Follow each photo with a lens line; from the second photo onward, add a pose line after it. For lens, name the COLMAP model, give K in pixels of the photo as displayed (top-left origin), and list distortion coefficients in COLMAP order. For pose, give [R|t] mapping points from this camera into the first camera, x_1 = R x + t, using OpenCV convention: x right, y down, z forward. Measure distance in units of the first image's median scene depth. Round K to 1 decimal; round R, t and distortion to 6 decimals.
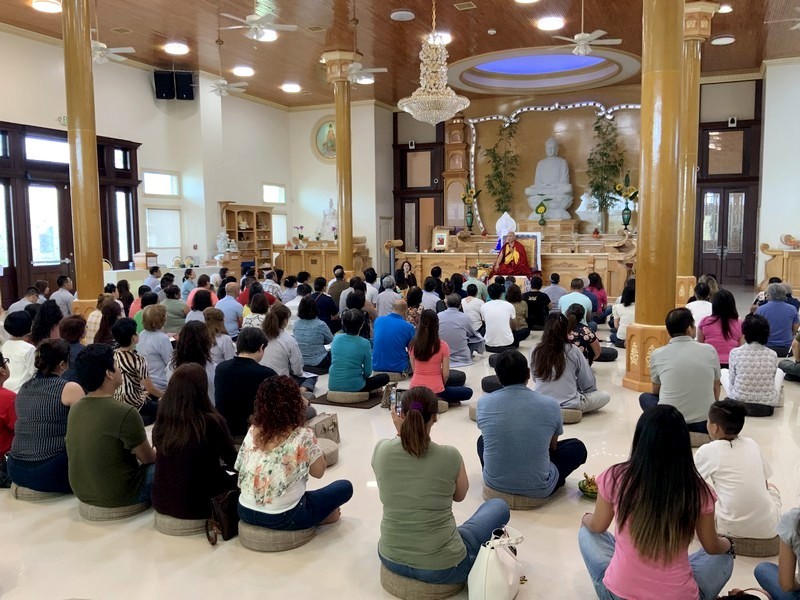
lens RADIAL K [[649.7, 0, 400.0], [0, 649.7, 300.0], [0, 0, 1]] dist [0.089941, -0.219144]
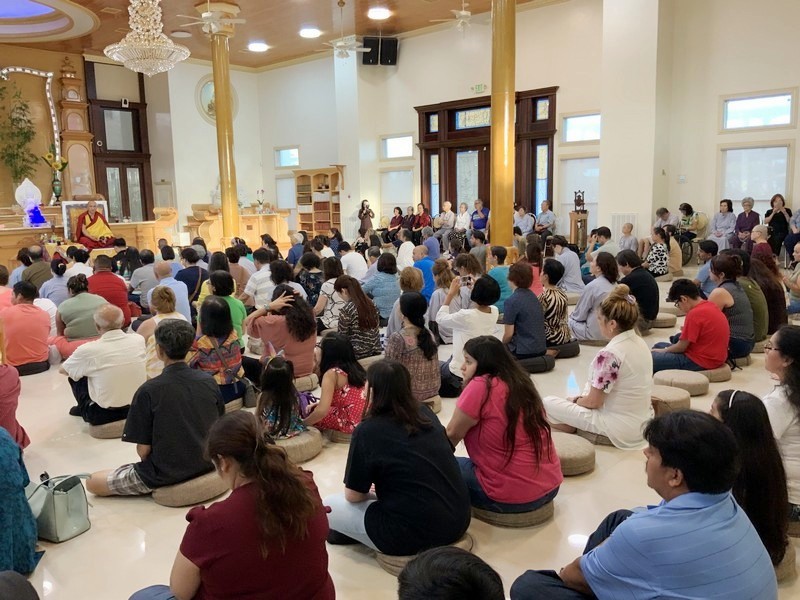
lens RADIAL K [[668.9, 0, 391.8], [0, 668.9, 302.0], [0, 0, 1]] dist [0.090932, -0.165347]
pose [[0.334128, -0.141316, 0.931873, -0.414369], [0.112512, 0.987607, 0.109426, -0.013731], [-0.935788, 0.068285, 0.345887, 0.189472]]
